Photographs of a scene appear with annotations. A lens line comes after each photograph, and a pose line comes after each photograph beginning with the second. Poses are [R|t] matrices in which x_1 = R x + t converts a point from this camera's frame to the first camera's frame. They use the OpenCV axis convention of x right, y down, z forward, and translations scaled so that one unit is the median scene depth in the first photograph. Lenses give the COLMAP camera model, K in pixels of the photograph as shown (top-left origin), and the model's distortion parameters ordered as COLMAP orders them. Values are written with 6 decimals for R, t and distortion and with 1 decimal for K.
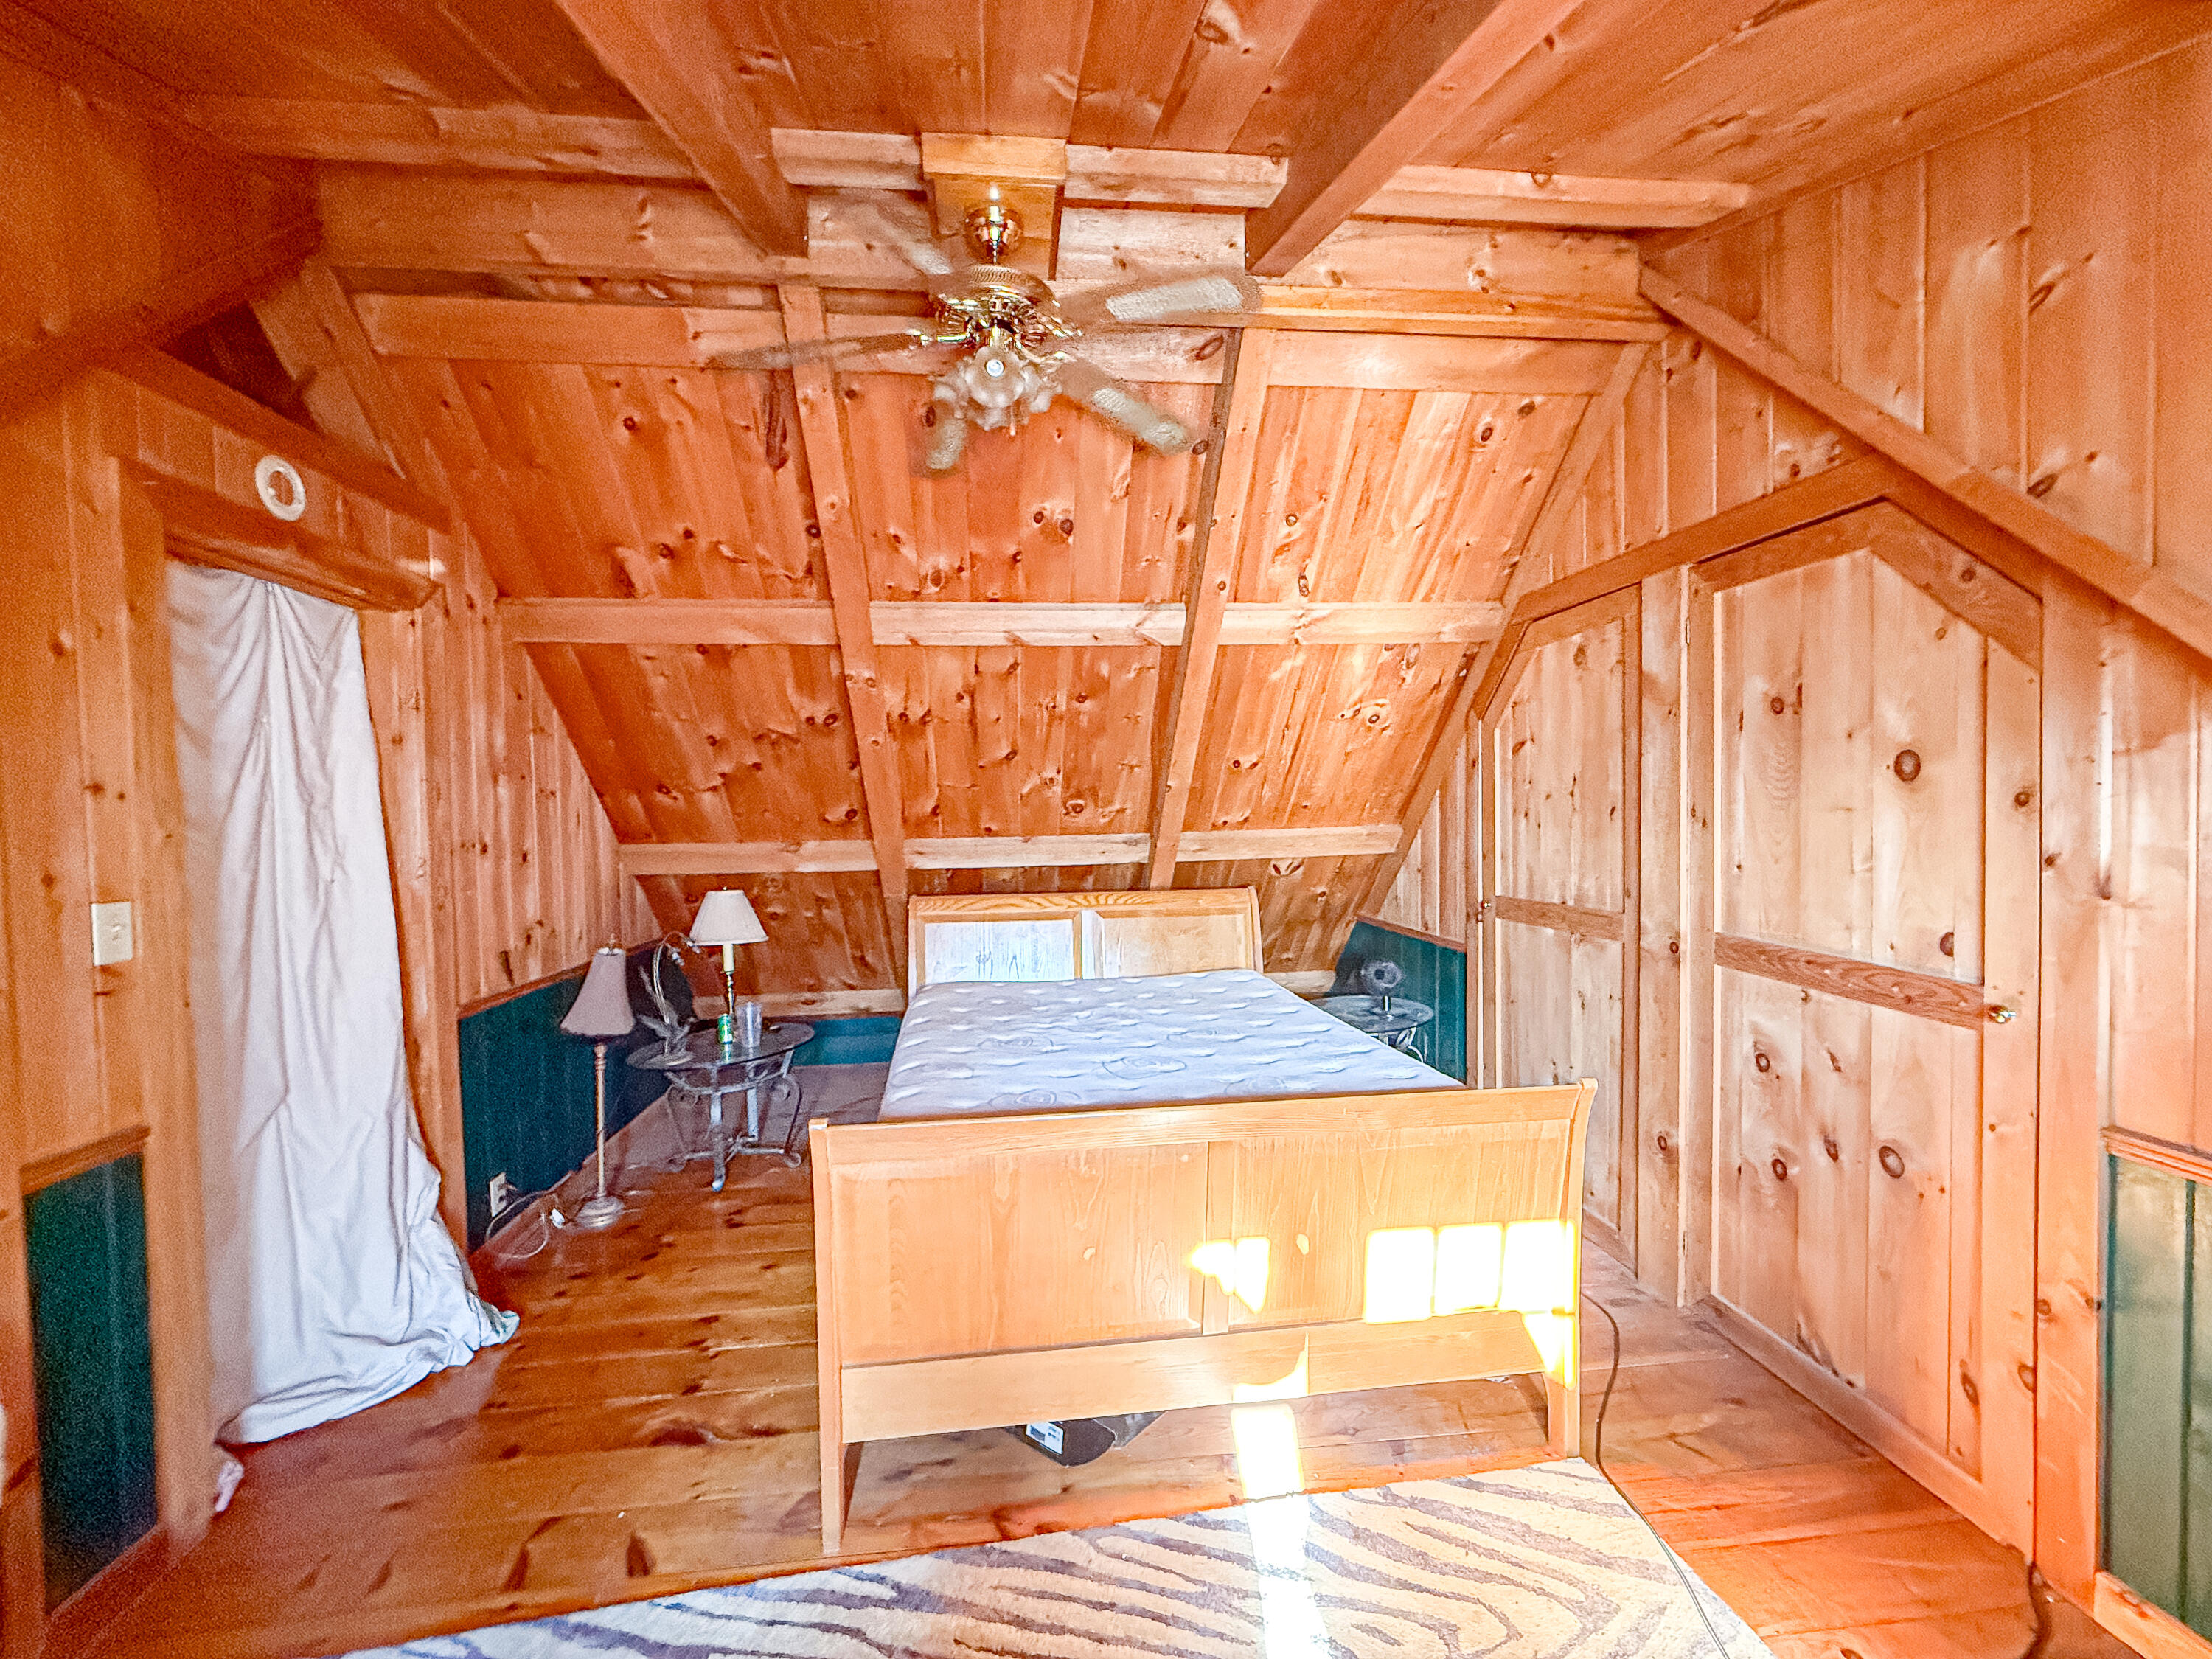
lens RADIAL K [[874.4, 0, 1106.0], [0, 874.4, 829.5], [0, 0, 1]] dist [-0.002230, -0.001048]
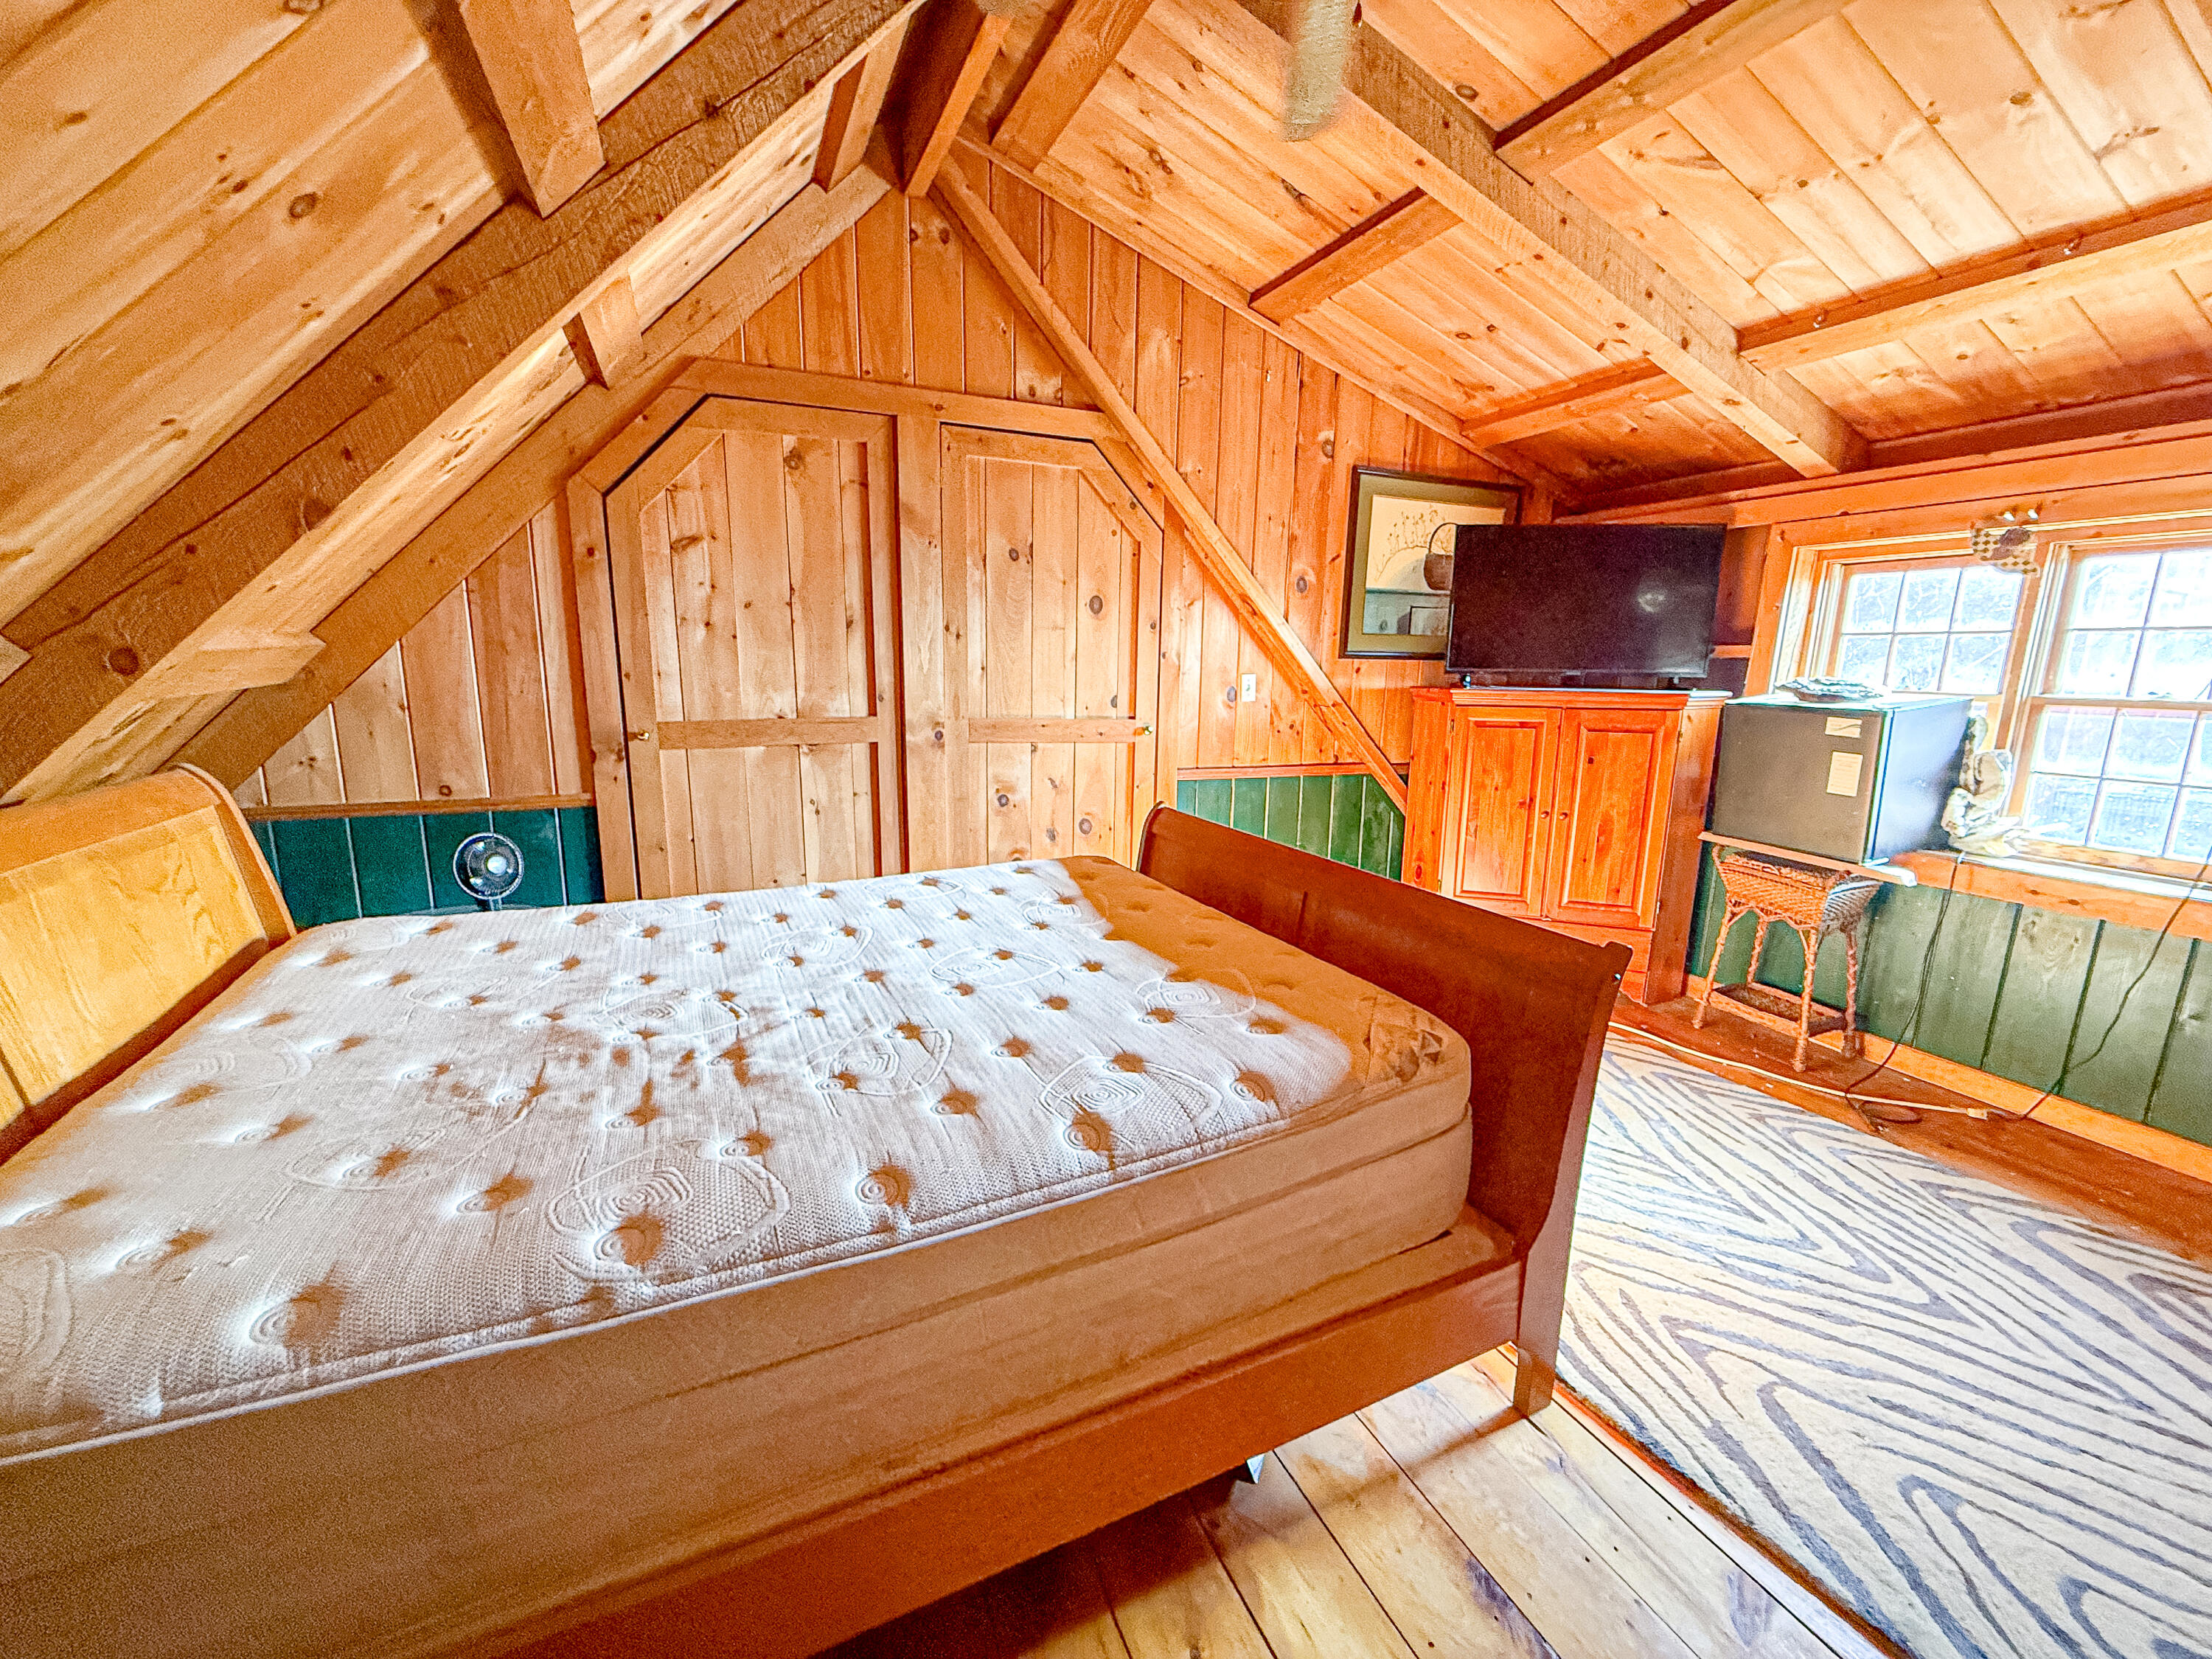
lens RADIAL K [[874.4, 0, 1106.0], [0, 874.4, 829.5], [0, 0, 1]] dist [-0.002230, -0.001048]
pose [[-0.283052, -0.177088, 0.942614, -0.656905], [0.011589, 0.982103, 0.187987, 0.033143], [-0.959034, 0.064134, -0.275934, 1.137450]]
